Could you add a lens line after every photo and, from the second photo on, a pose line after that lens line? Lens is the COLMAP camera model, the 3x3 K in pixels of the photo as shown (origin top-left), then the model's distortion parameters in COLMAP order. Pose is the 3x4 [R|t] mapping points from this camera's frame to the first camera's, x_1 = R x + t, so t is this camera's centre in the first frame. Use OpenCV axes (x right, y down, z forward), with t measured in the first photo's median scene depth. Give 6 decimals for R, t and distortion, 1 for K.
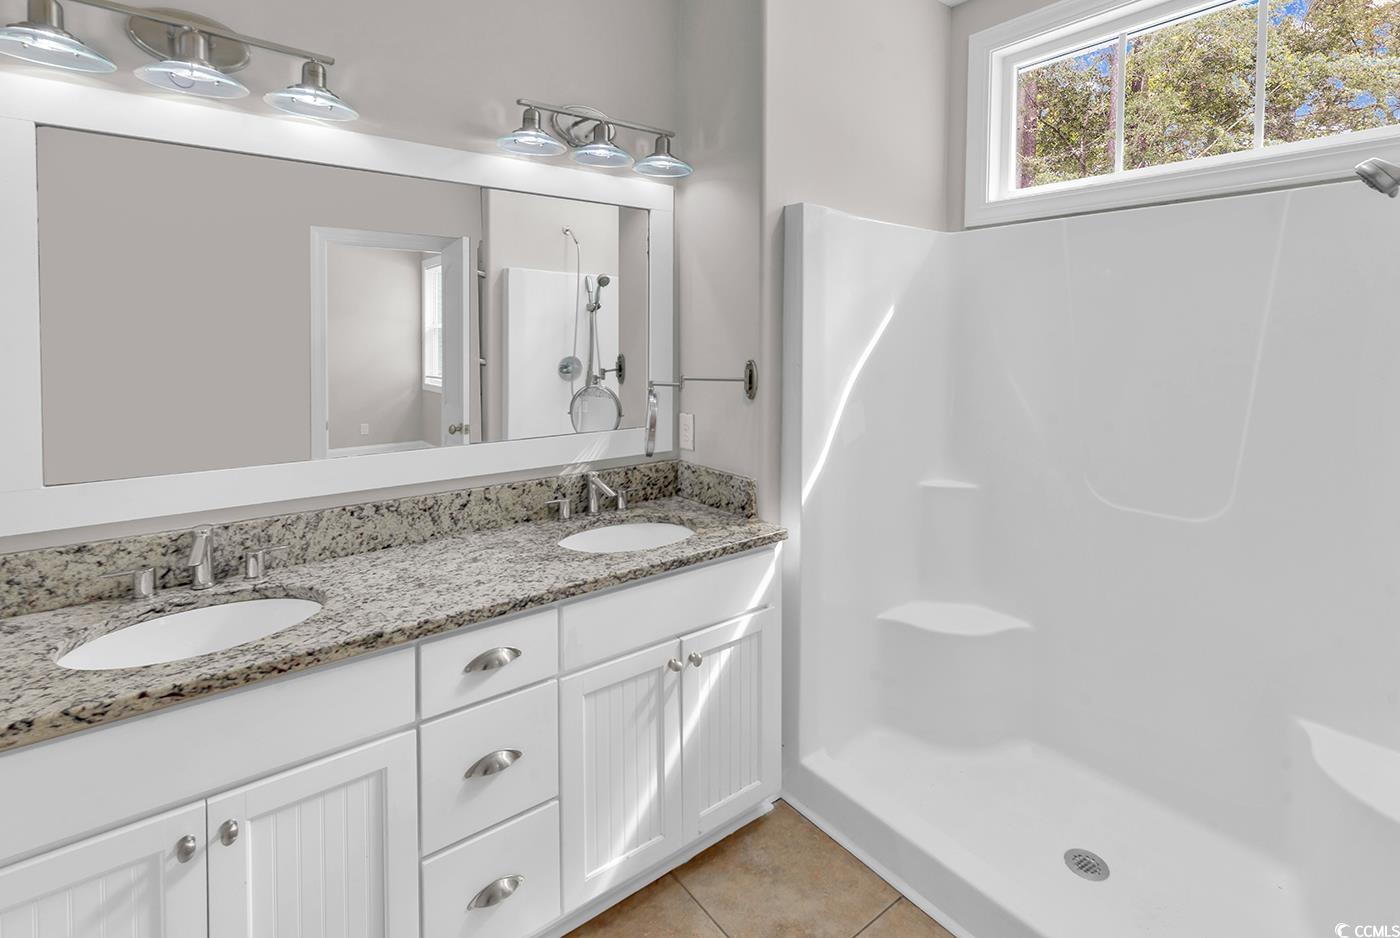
lens RADIAL K [[678.8, 0, 700.6], [0, 678.8, 366.7], [0, 0, 1]] dist [0.001064, -0.000074]
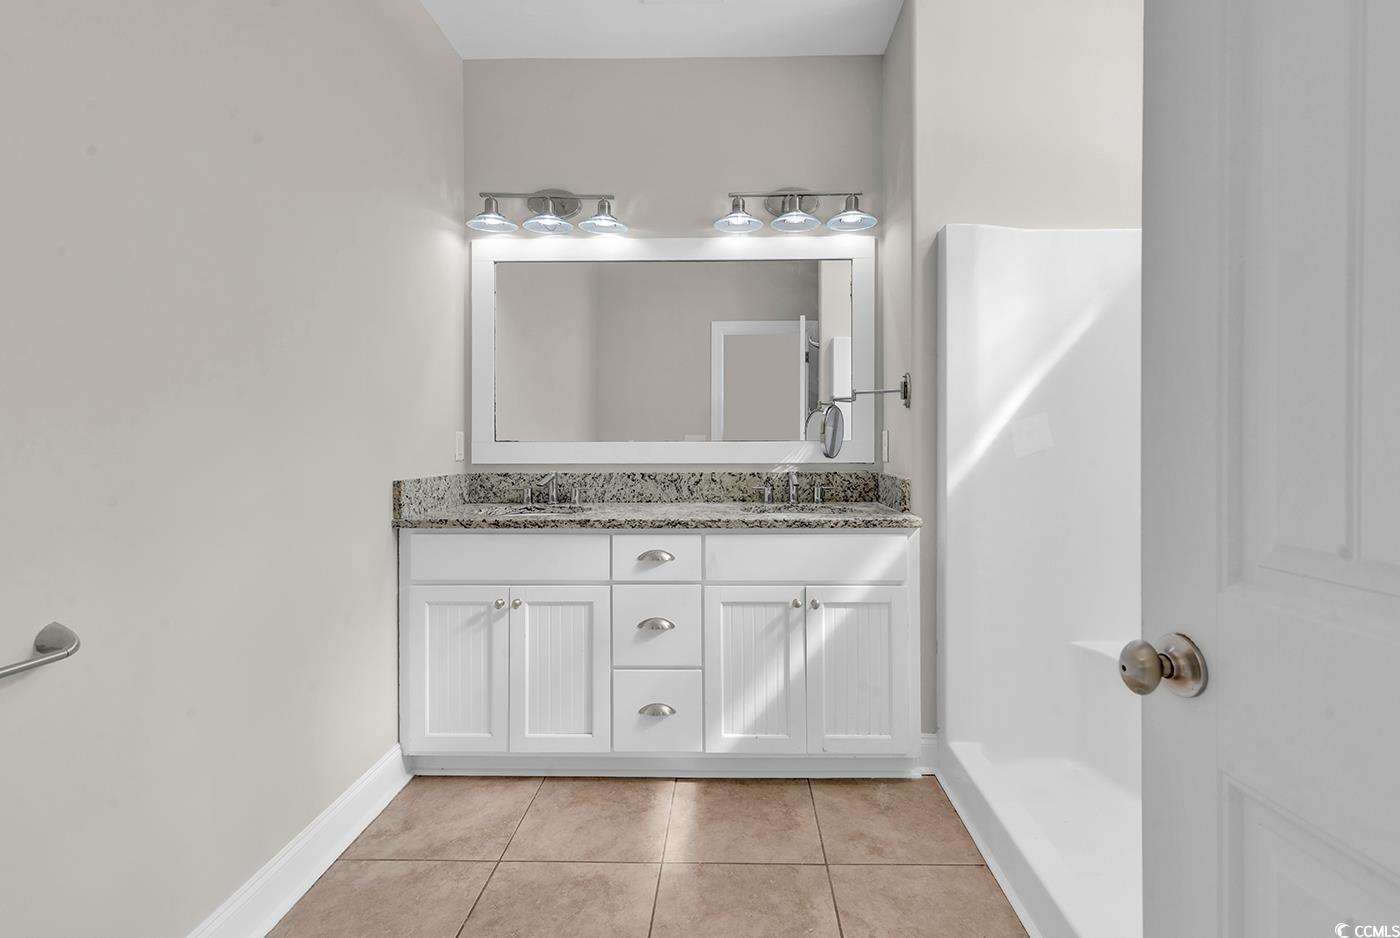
lens RADIAL K [[646.7, 0, 700.6], [0, 646.7, 460.2], [0, 0, 1]] dist [0.002767, 0.000146]
pose [[0.764109, 0.023465, -0.644660, 0.584435], [-0.030613, 0.999531, 0.000097, 0.167219], [0.644360, 0.019661, 0.764470, -0.058236]]
